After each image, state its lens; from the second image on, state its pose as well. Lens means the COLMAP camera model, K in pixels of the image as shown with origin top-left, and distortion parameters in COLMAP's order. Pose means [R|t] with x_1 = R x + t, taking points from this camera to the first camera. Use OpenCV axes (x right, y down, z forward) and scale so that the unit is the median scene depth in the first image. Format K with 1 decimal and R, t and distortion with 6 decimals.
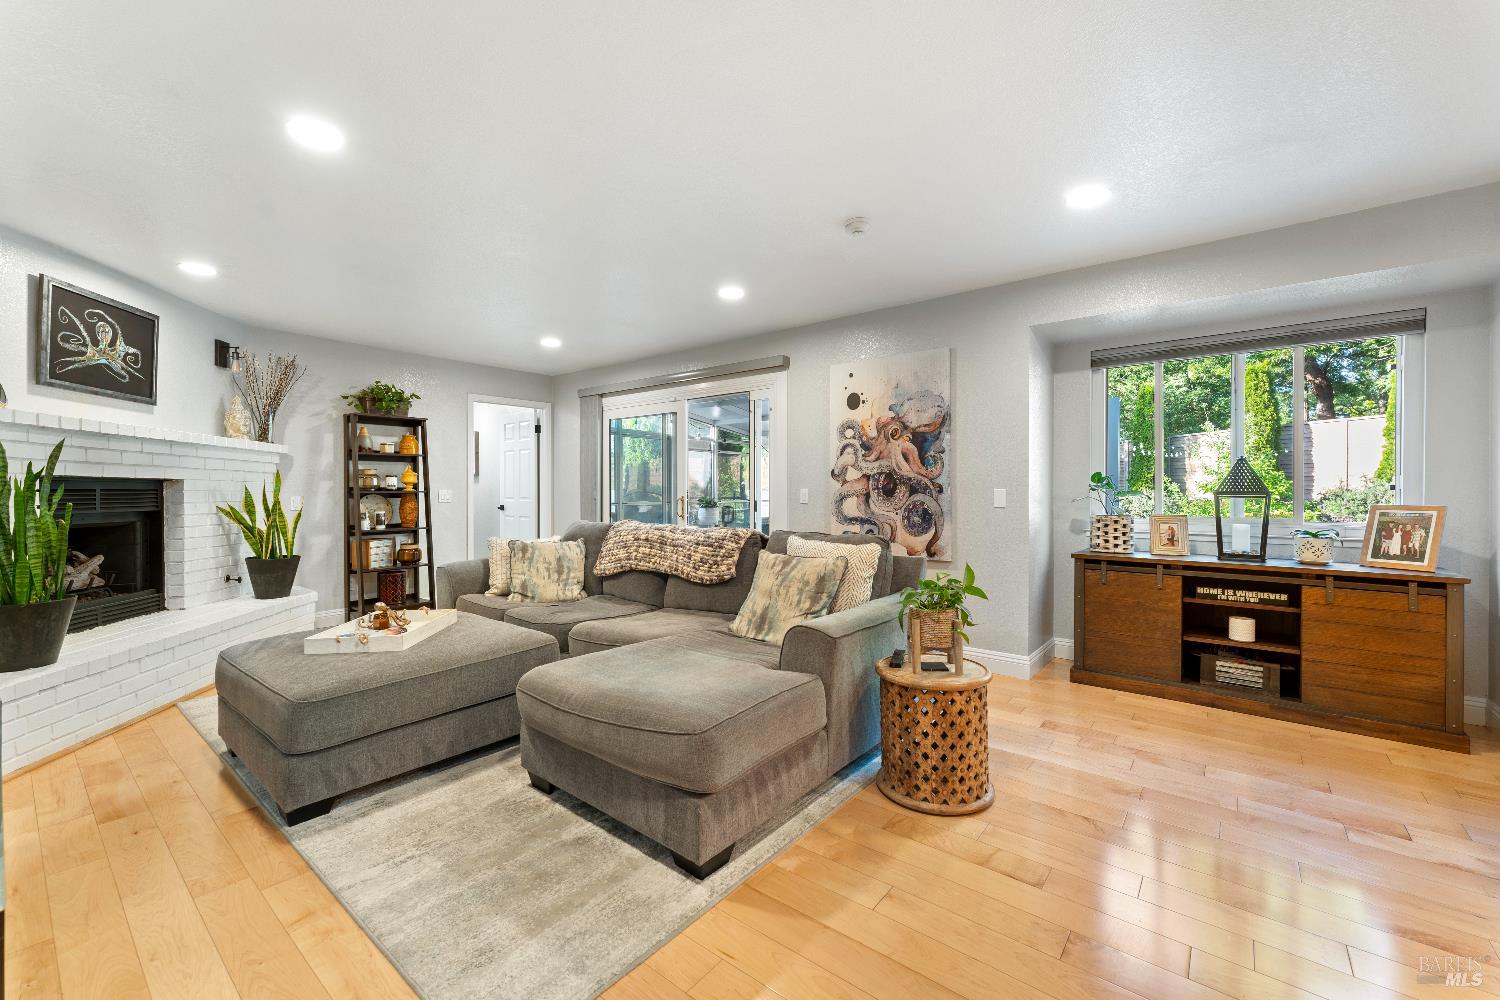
lens RADIAL K [[604.2, 0, 750.0], [0, 604.2, 496.0], [0, 0, 1]] dist [-0.000670, -0.000256]
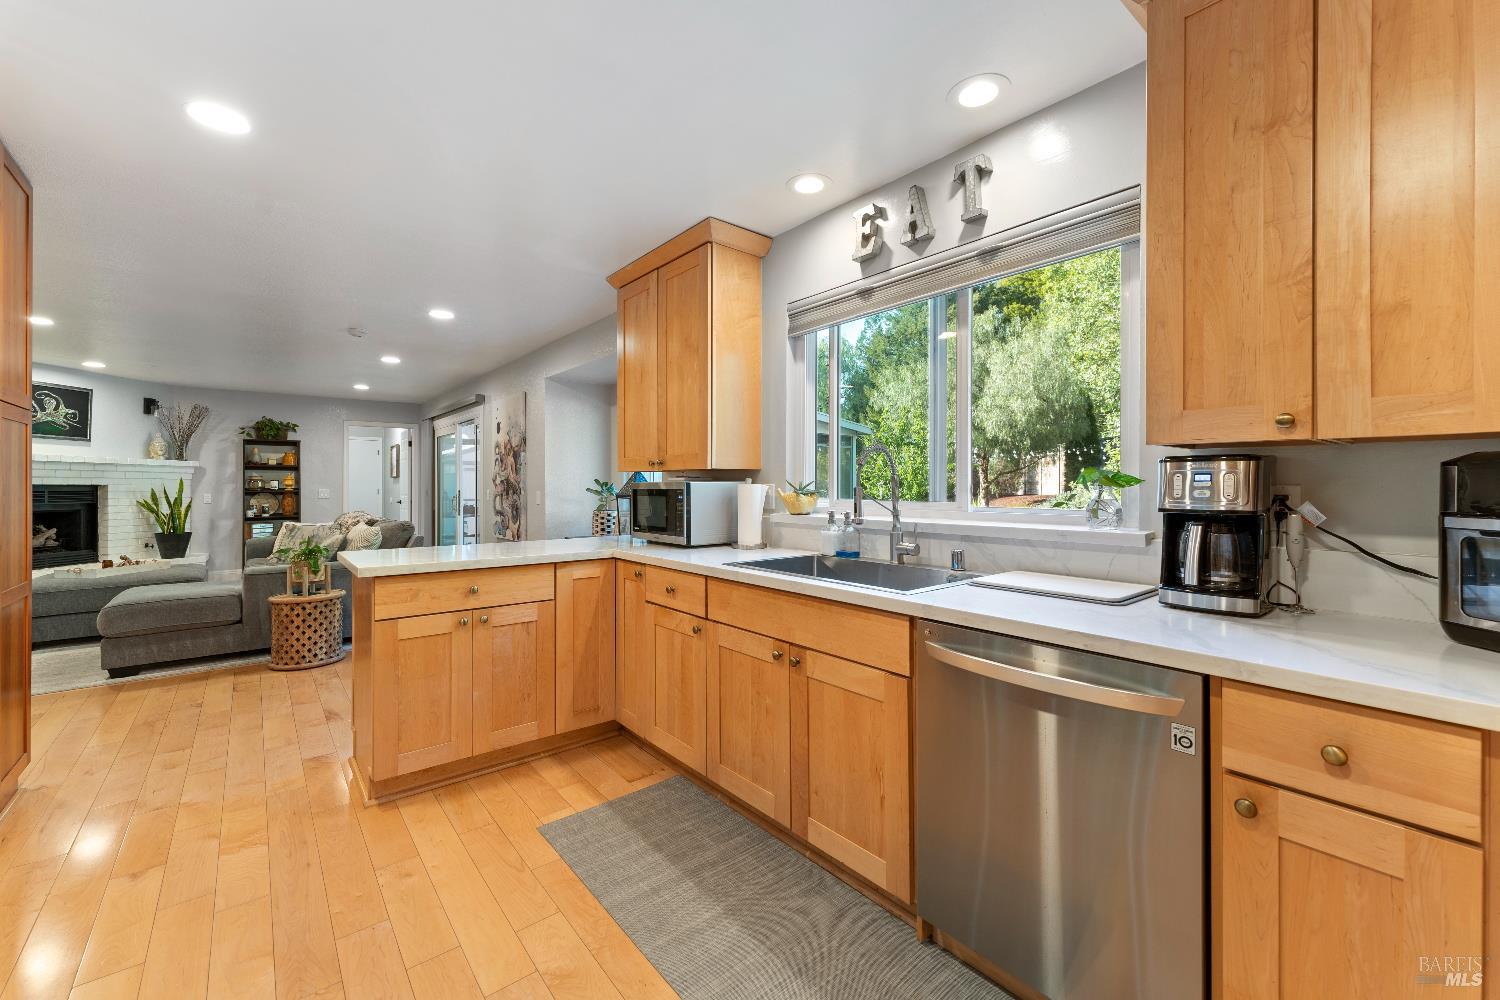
lens RADIAL K [[604.2, 0, 743.5], [0, 604.2, 486.0], [0, 0, 1]] dist [-0.000670, -0.000256]
pose [[0.979280, -0.000245, -0.202511, 1.036670], [-0.001004, 0.999981, -0.006069, -0.014341], [0.202509, 0.006146, 0.979261, -0.262319]]
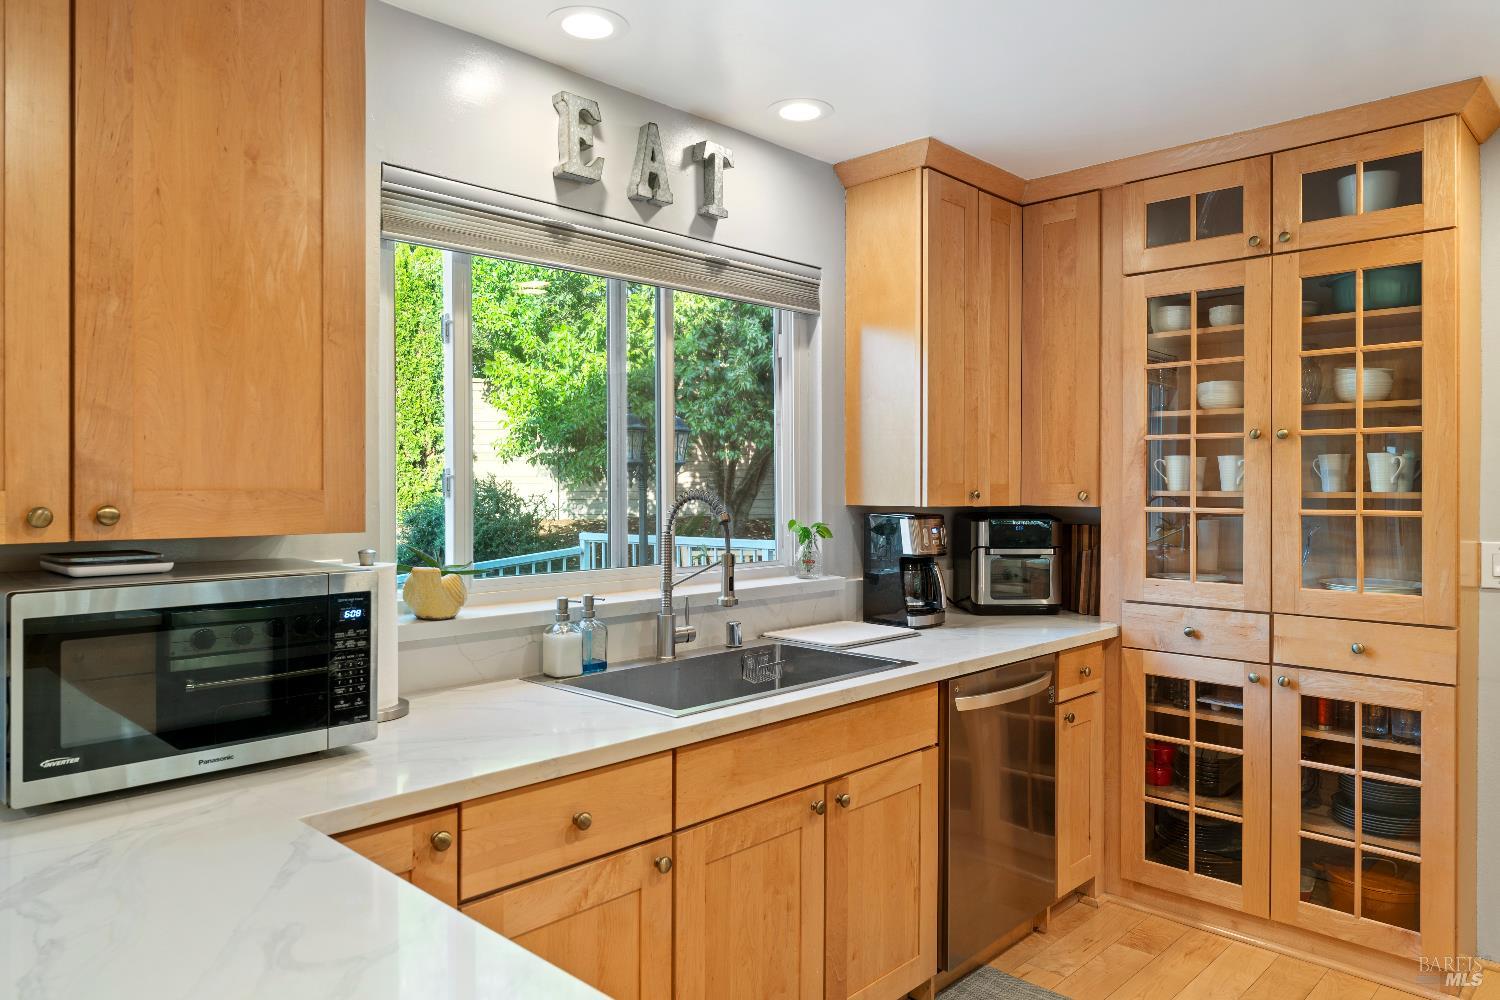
lens RADIAL K [[998.4, 0, 740.9], [0, 998.4, 482.1], [0, 0, 1]] dist [-0.003389, 0.000832]
pose [[0.087483, 0.000699, 0.996166, 0.457897], [0.009320, 0.999955, -0.001520, -0.055942], [-0.996122, 0.009417, 0.087473, 0.179296]]
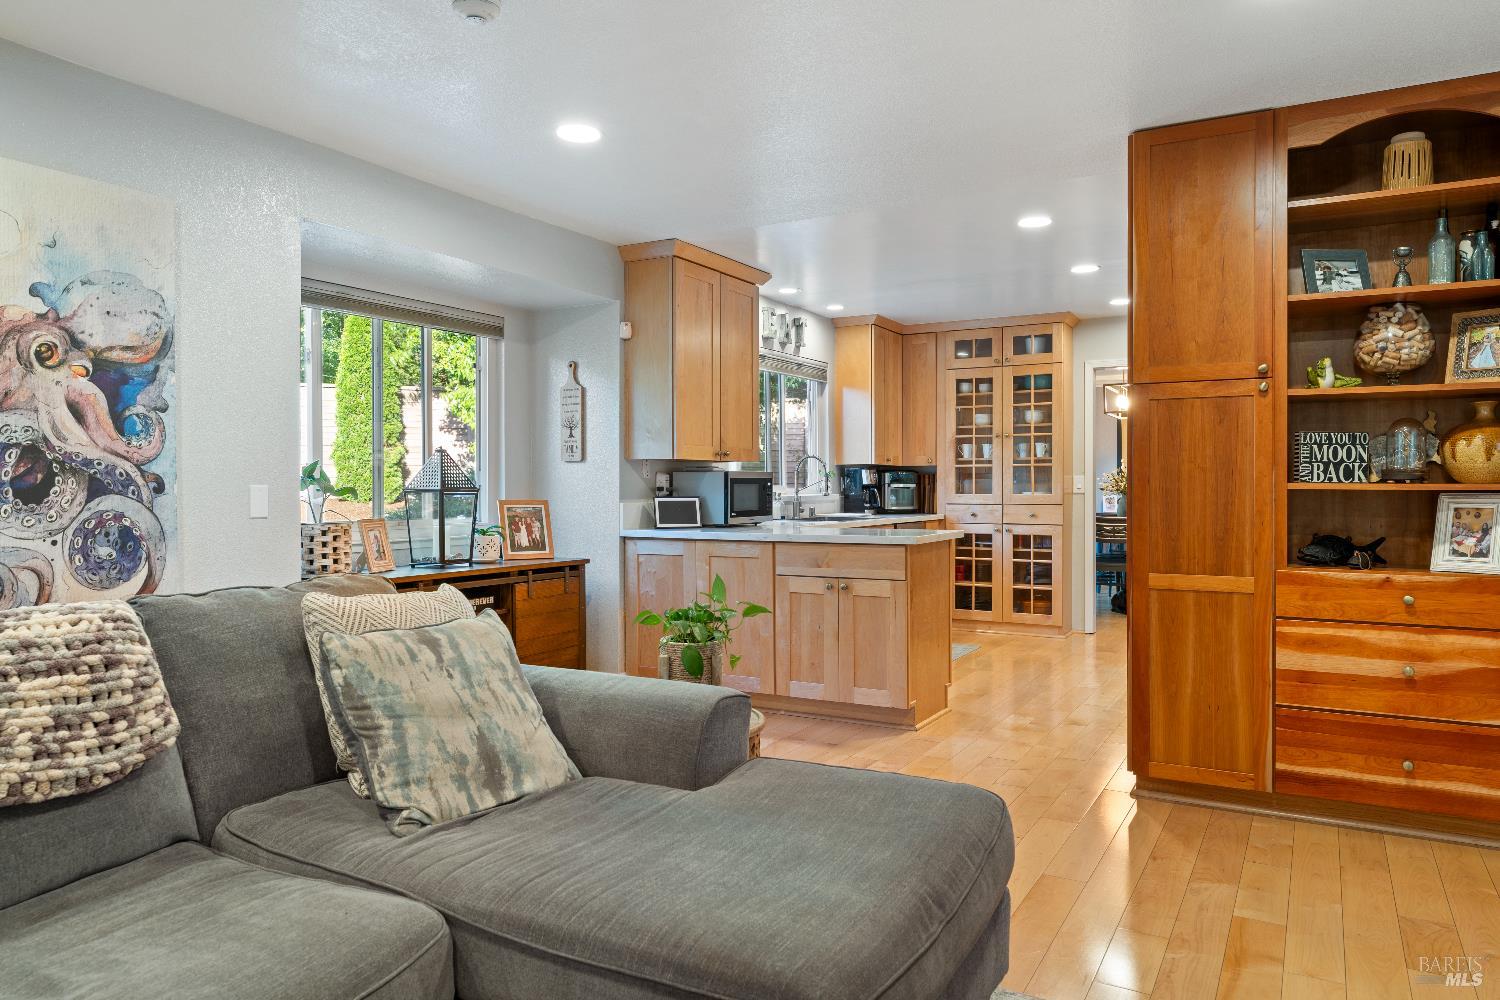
lens RADIAL K [[998.1, 0, 747.0], [0, 998.1, 498.3], [0, 0, 1]] dist [0.002252, -0.001053]
pose [[-0.161638, -0.011650, 0.986781, -0.516610], [0.013547, 0.999810, 0.014023, -0.005264], [-0.986757, 0.015635, -0.161450, 0.616730]]
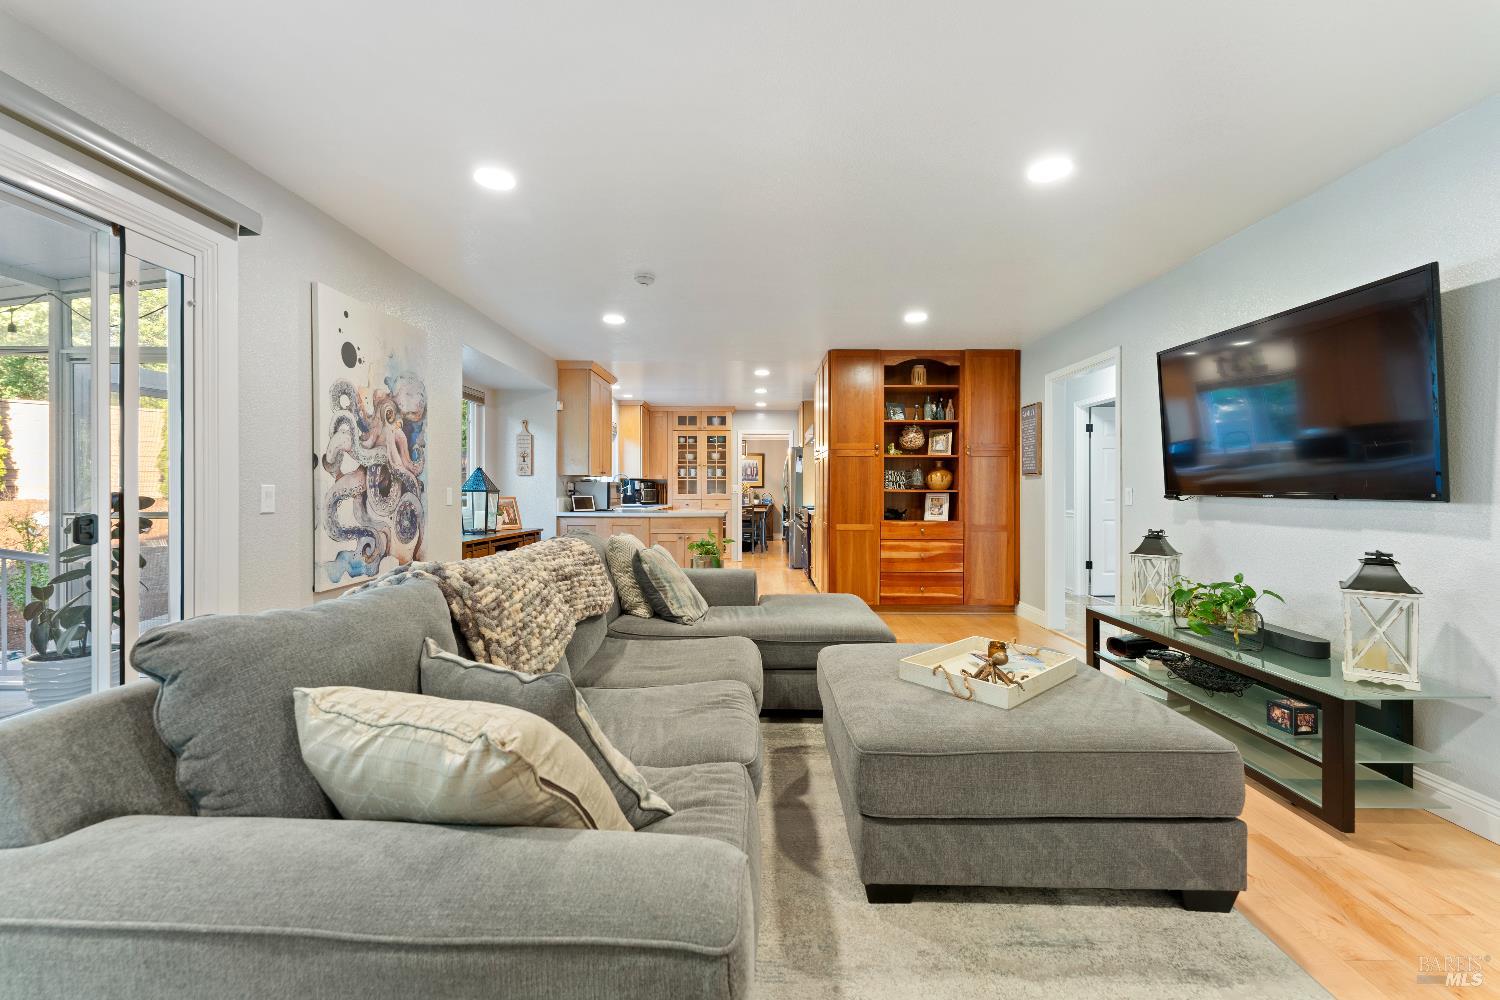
lens RADIAL K [[604.2, 0, 745.0], [0, 604.2, 499.8], [0, 0, 1]] dist [-0.000670, -0.000256]
pose [[-0.614461, -0.013411, 0.788833, -0.640863], [0.006771, 0.999729, 0.022270, -0.008803], [-0.788918, 0.019025, -0.614204, 1.092141]]
